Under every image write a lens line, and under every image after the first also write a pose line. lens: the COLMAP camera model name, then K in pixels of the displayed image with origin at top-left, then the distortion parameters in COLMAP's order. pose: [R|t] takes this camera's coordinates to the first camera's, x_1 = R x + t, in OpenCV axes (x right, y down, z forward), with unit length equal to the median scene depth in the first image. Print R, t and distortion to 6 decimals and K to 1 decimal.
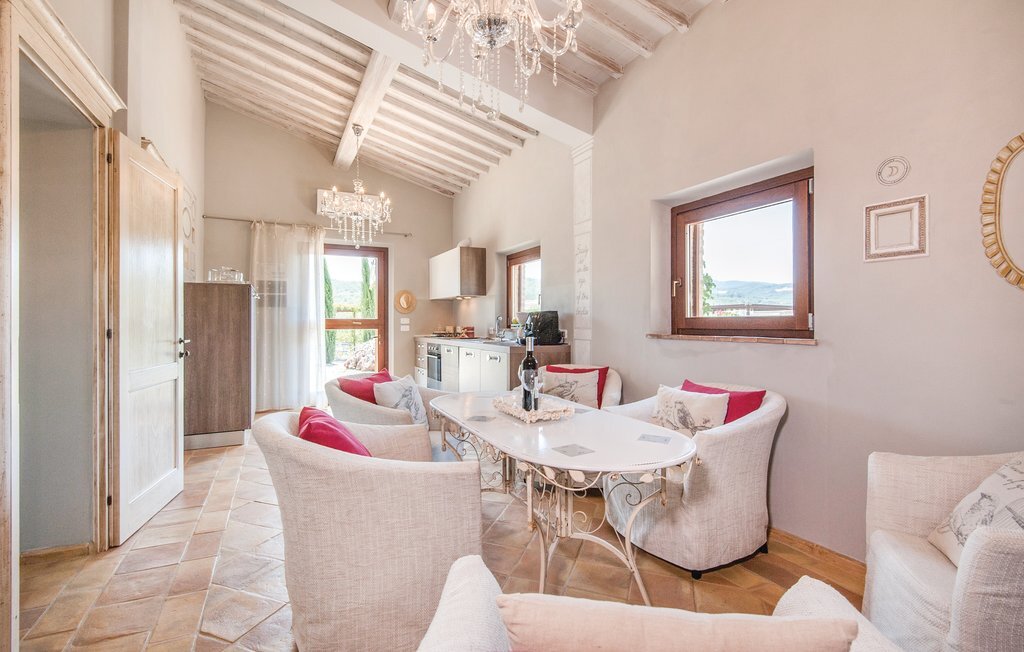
lens RADIAL K [[465.3, 0, 489.6], [0, 465.3, 321.5], [0, 0, 1]] dist [-0.018998, -0.000082]
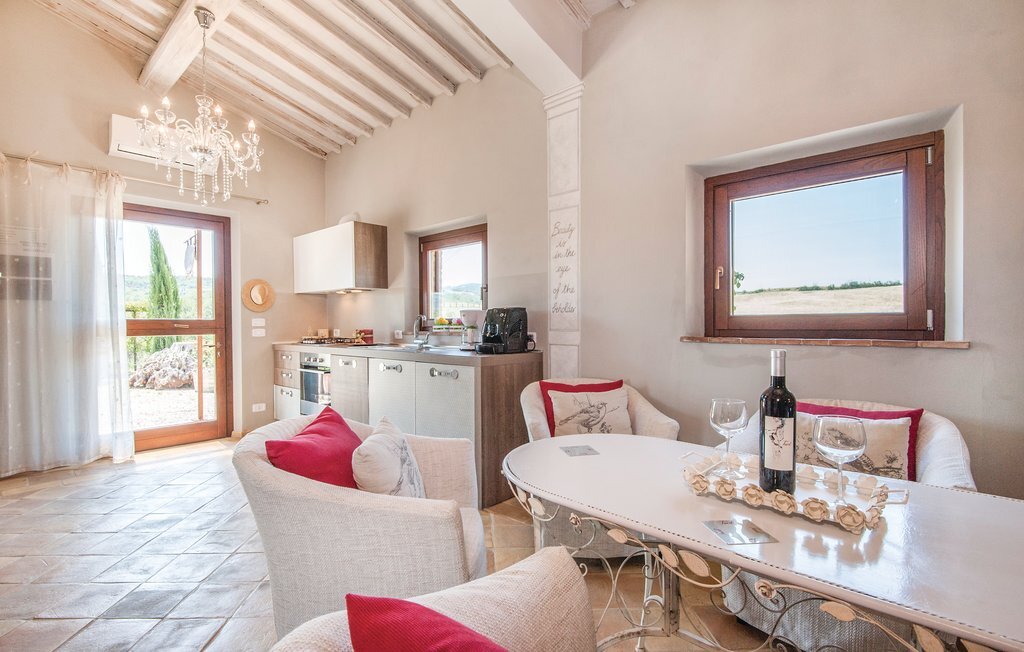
lens RADIAL K [[472.1, 0, 507.8], [0, 472.1, 325.7], [0, 0, 1]] dist [0.002788, -0.017838]
pose [[0.919139, -0.008155, 0.393849, -0.138372], [0.005391, 0.999952, 0.008123, -0.000045], [-0.393896, -0.005343, 0.919139, 0.219204]]
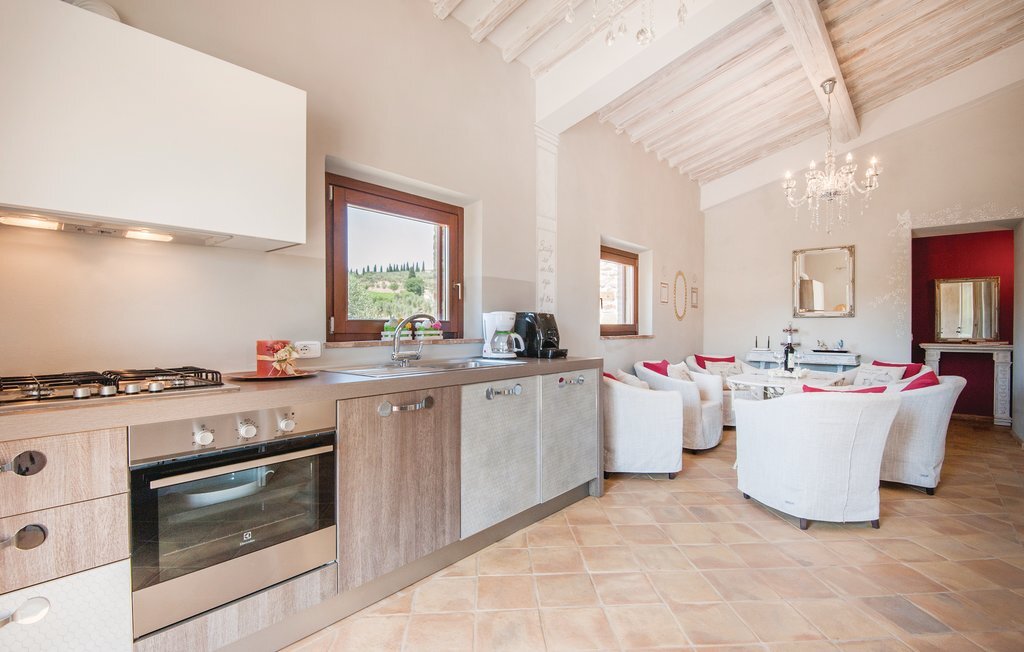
lens RADIAL K [[472.1, 0, 507.8], [0, 472.1, 325.7], [0, 0, 1]] dist [0.002788, -0.017838]
pose [[-0.413635, -0.001279, 0.910442, -0.428480], [-0.005208, 0.999986, -0.000961, -0.000528], [-0.910428, -0.005140, -0.413636, 1.018294]]
